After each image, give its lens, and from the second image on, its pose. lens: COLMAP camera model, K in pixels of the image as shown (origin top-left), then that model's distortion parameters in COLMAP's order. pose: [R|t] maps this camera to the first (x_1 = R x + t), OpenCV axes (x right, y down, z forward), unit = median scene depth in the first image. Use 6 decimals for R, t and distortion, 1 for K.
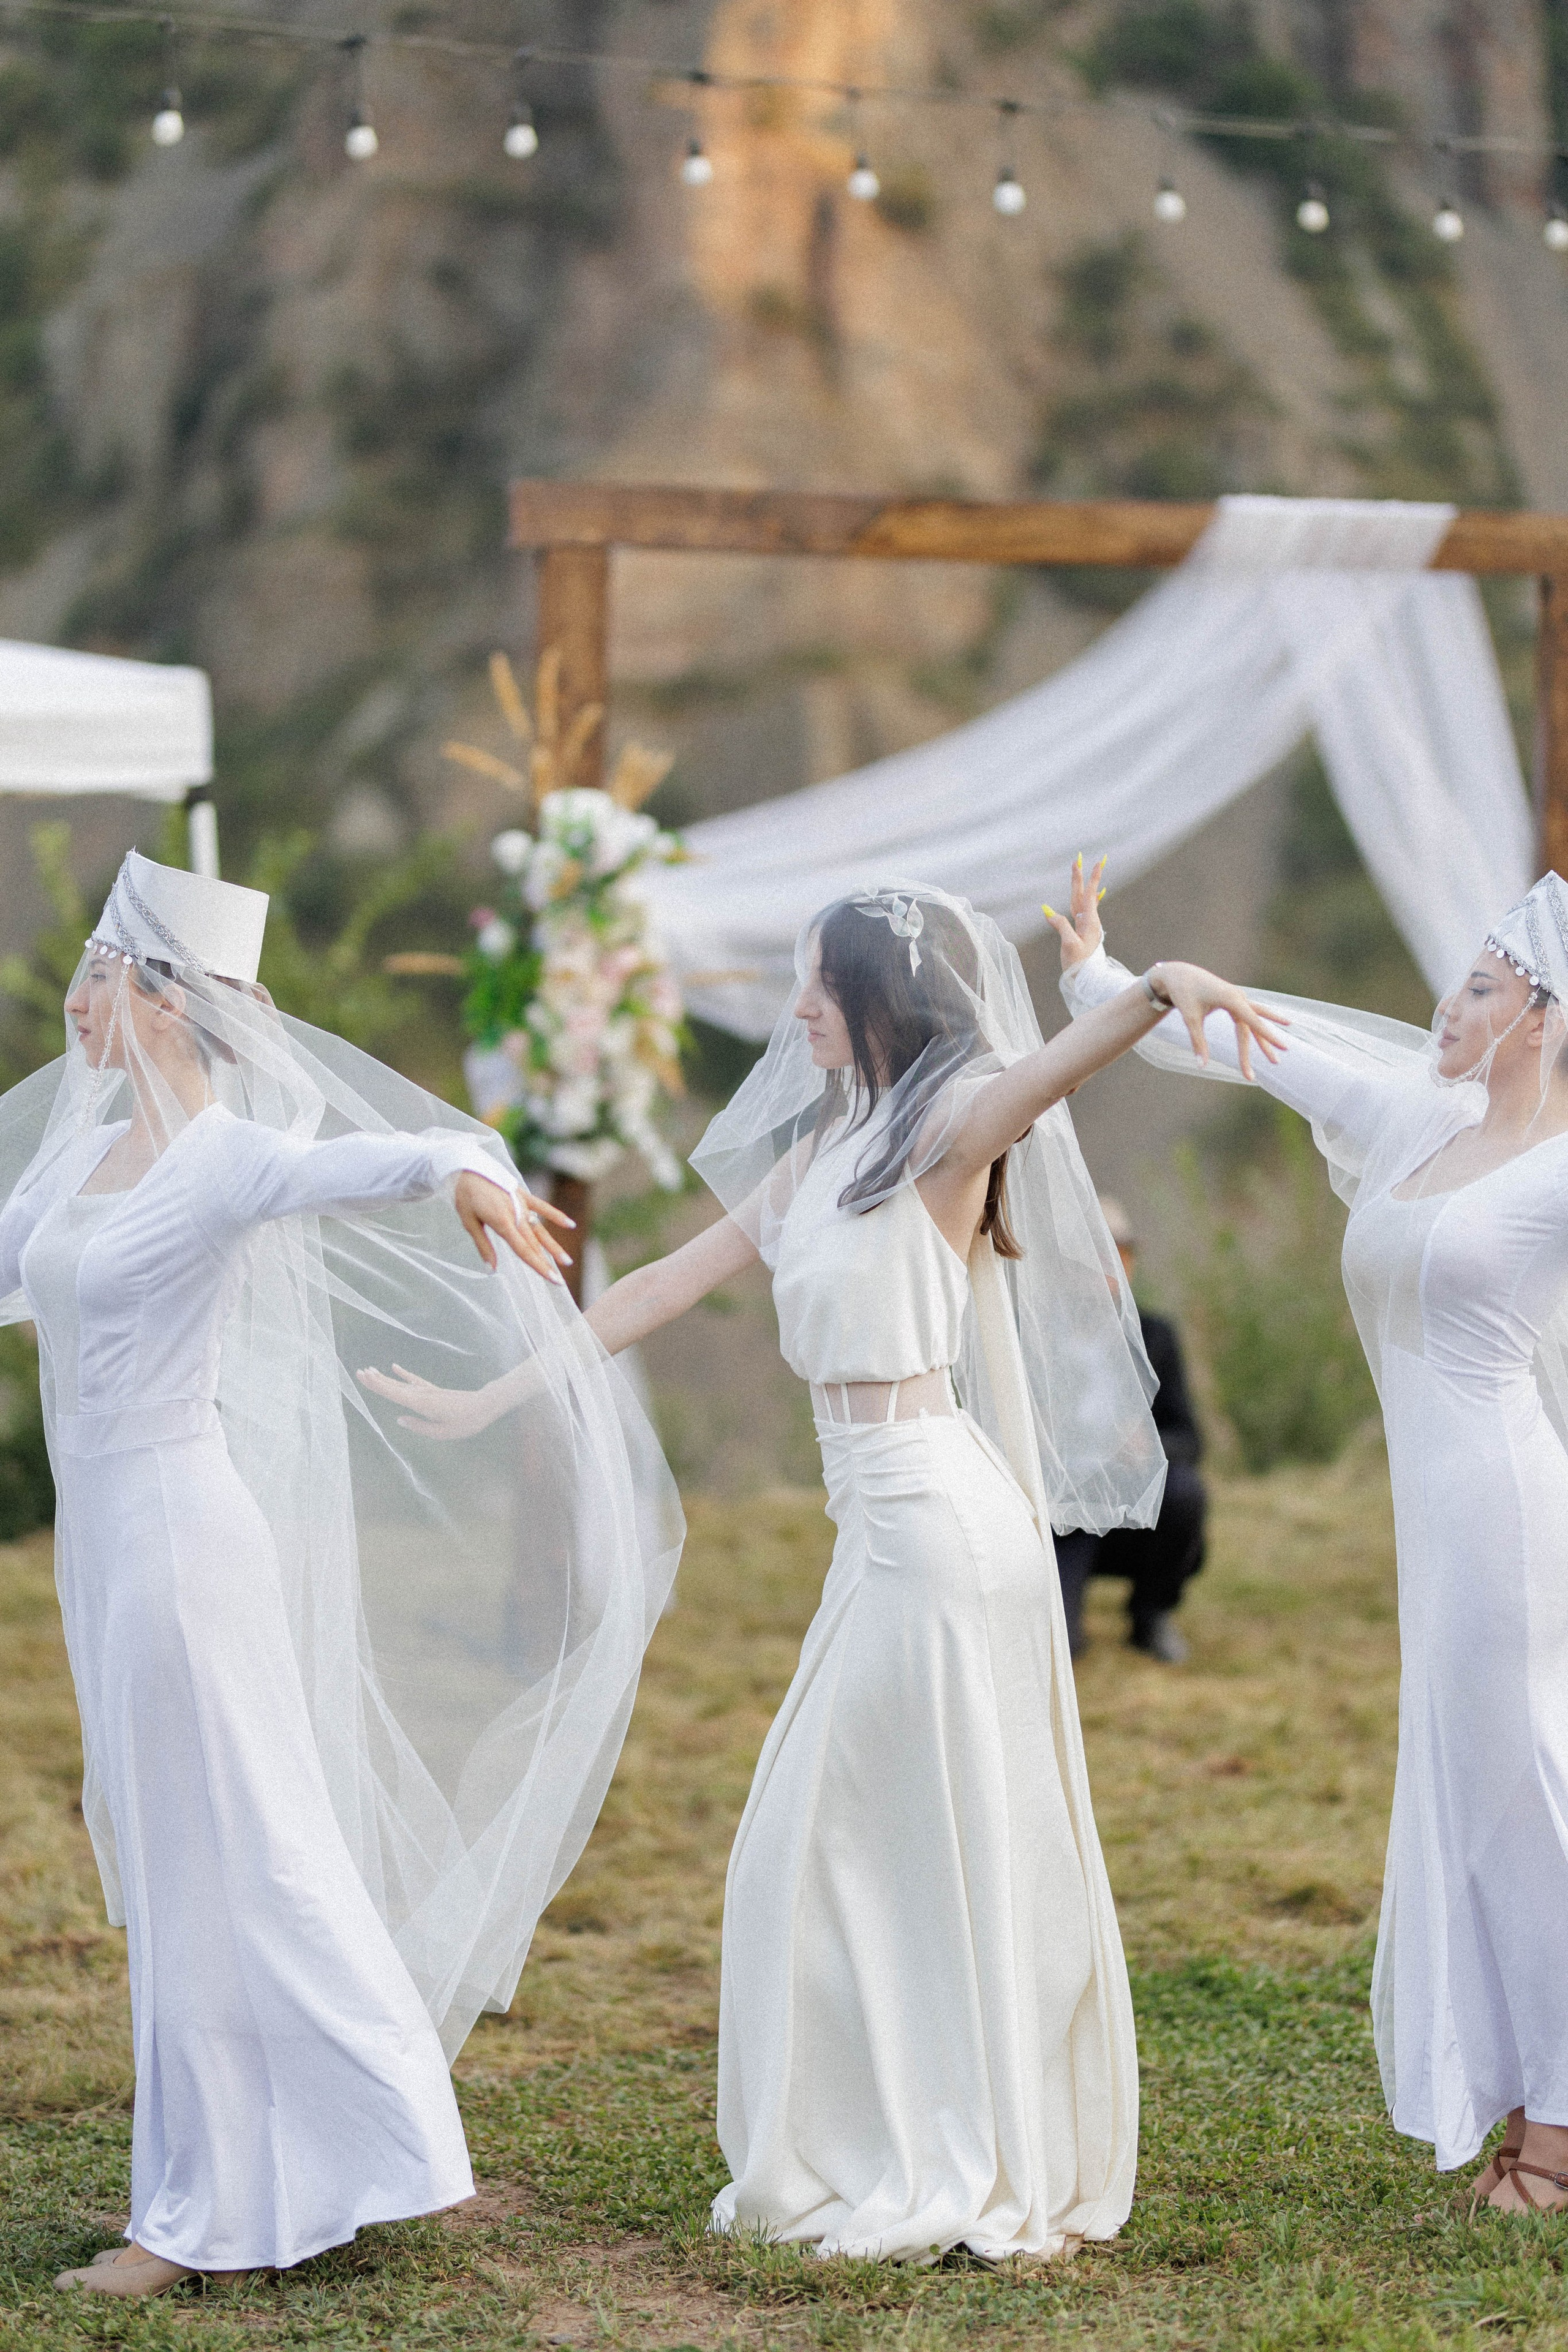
lens RADIAL K [[5445.5, 0, 784.0], [0, 5445.5, 1176.0], [0, 0, 1]] dist [-0.013400, 0.299035]
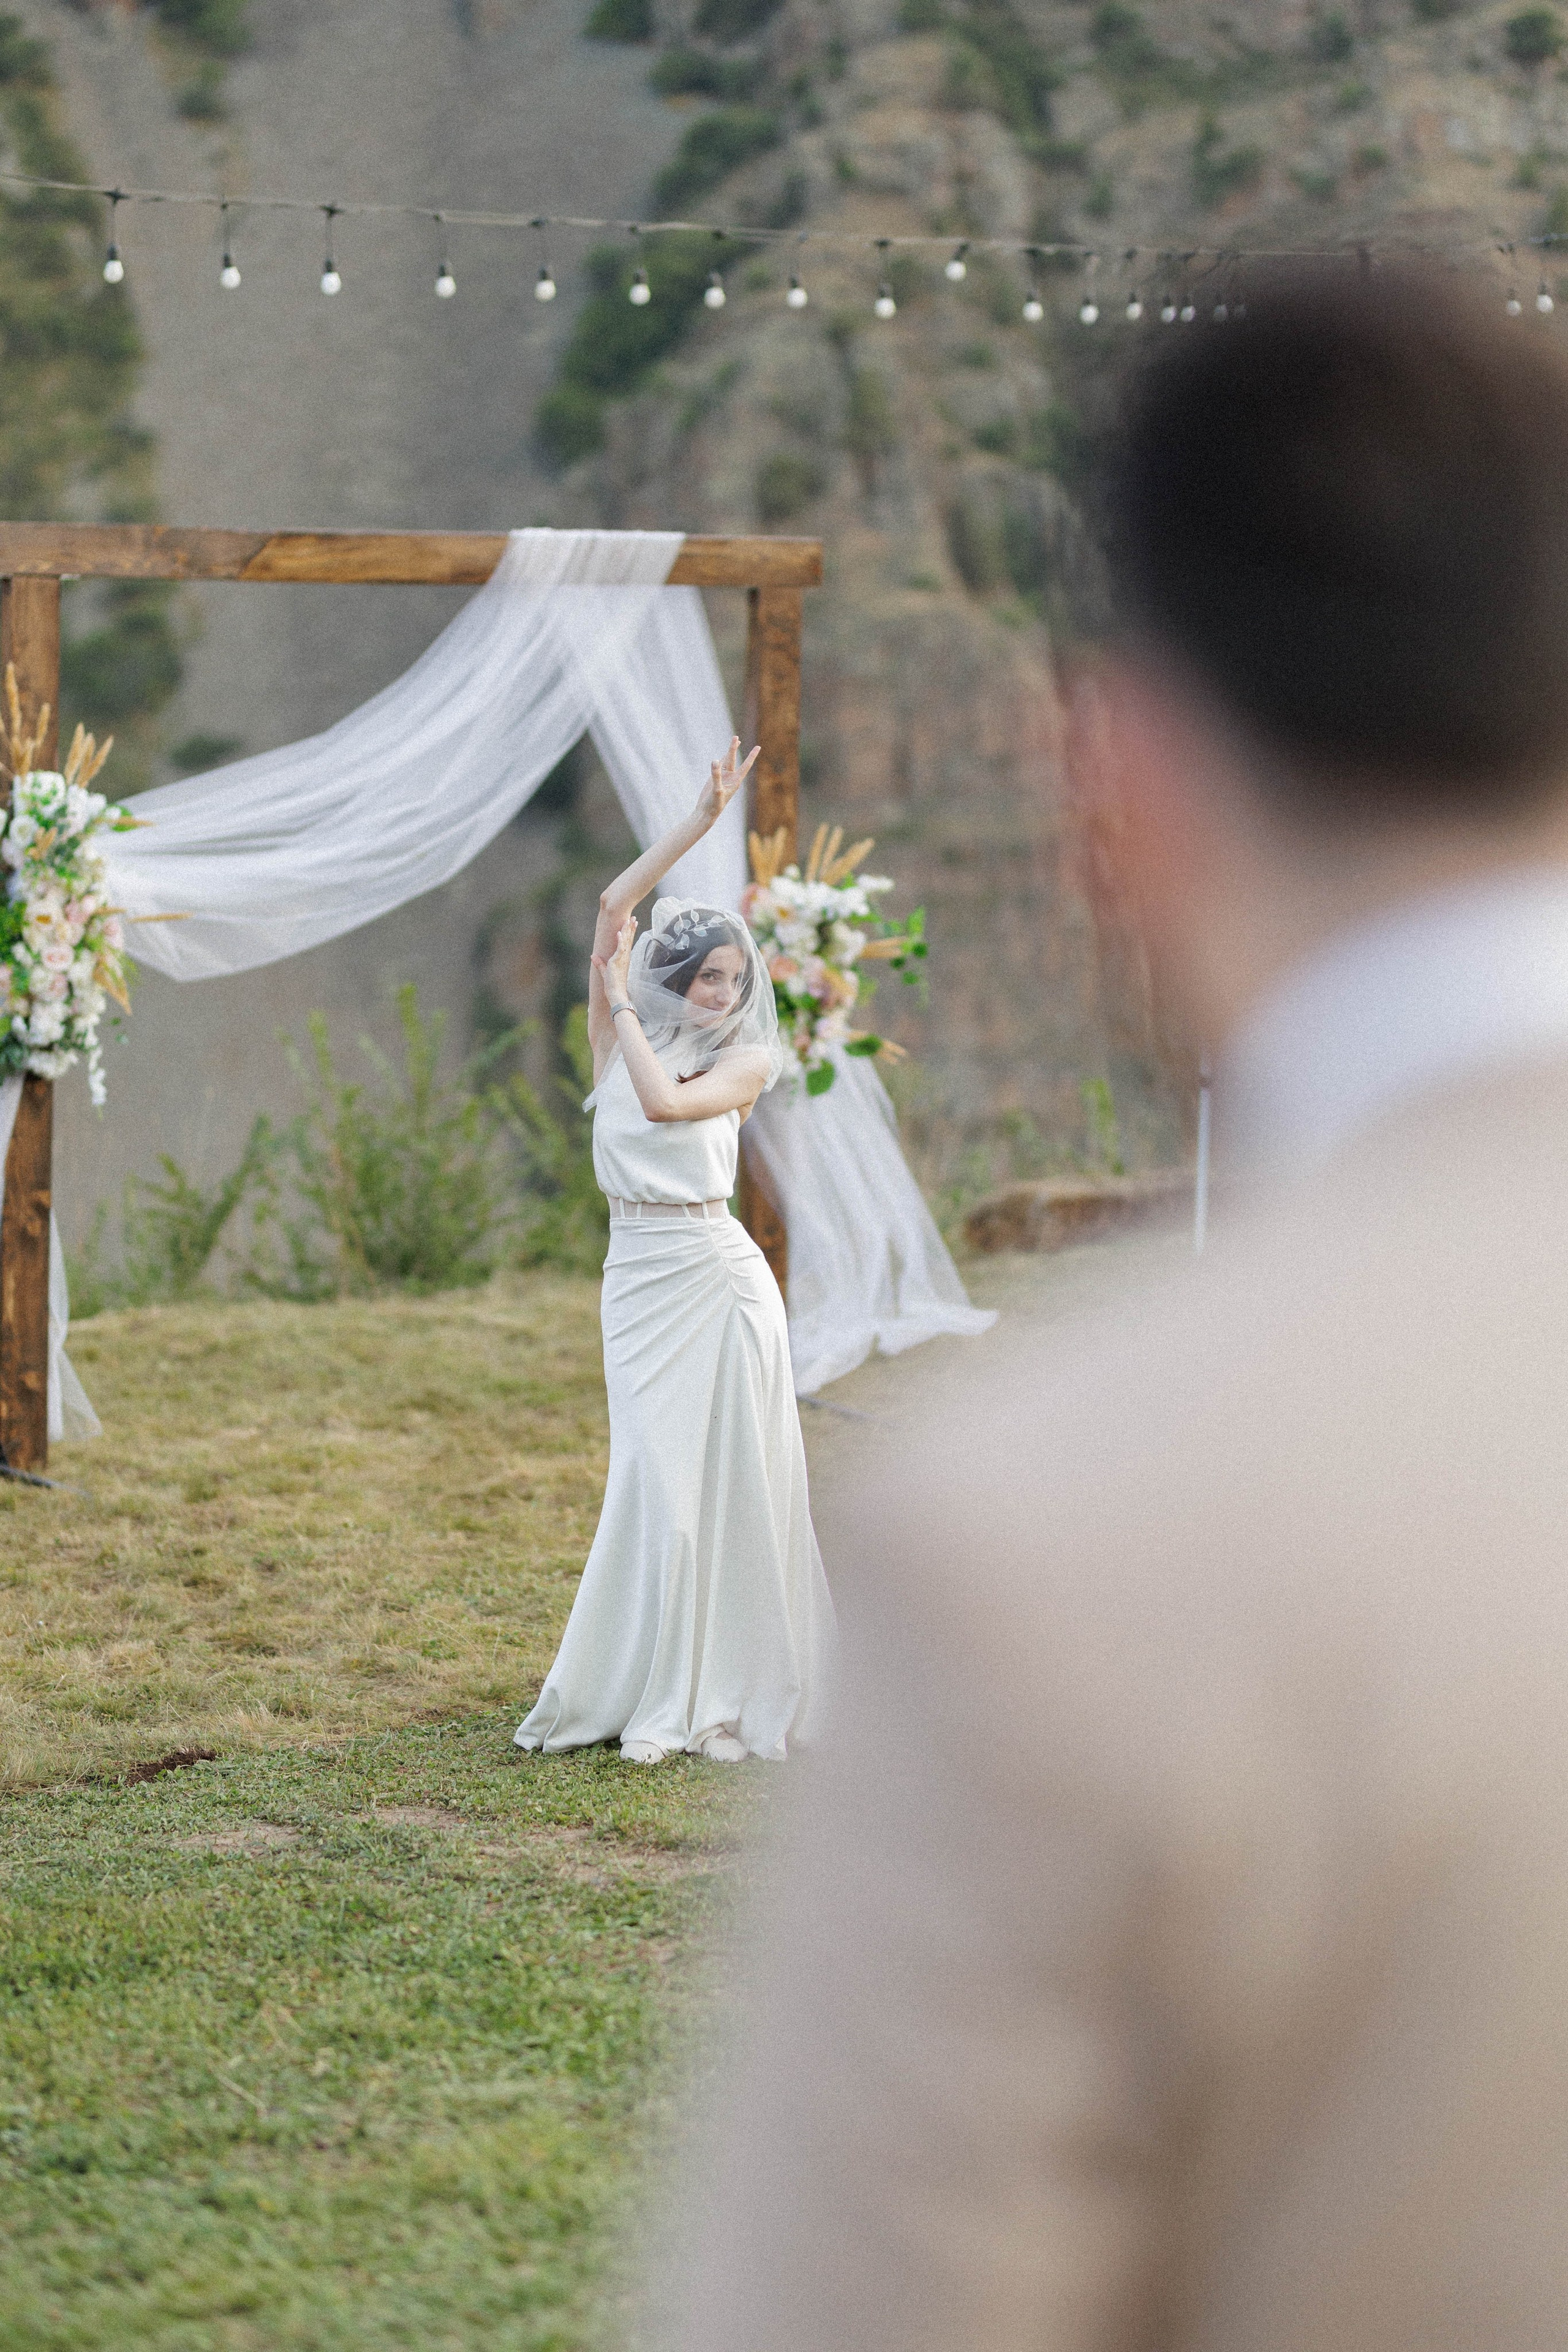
lens RADIAL K [[5430.5, 0, 784.0], [0, 5430.5, 1176.0], [0, 0, 1]] dist [-0.023673, 0.209979]
pose [[0.967220, -0.029733, 0.252192, -0.180692], [0.020295, 0.998996, 0.039942, -0.022805], [-0.253126, -0.033514, 0.966853, -0.241188]]
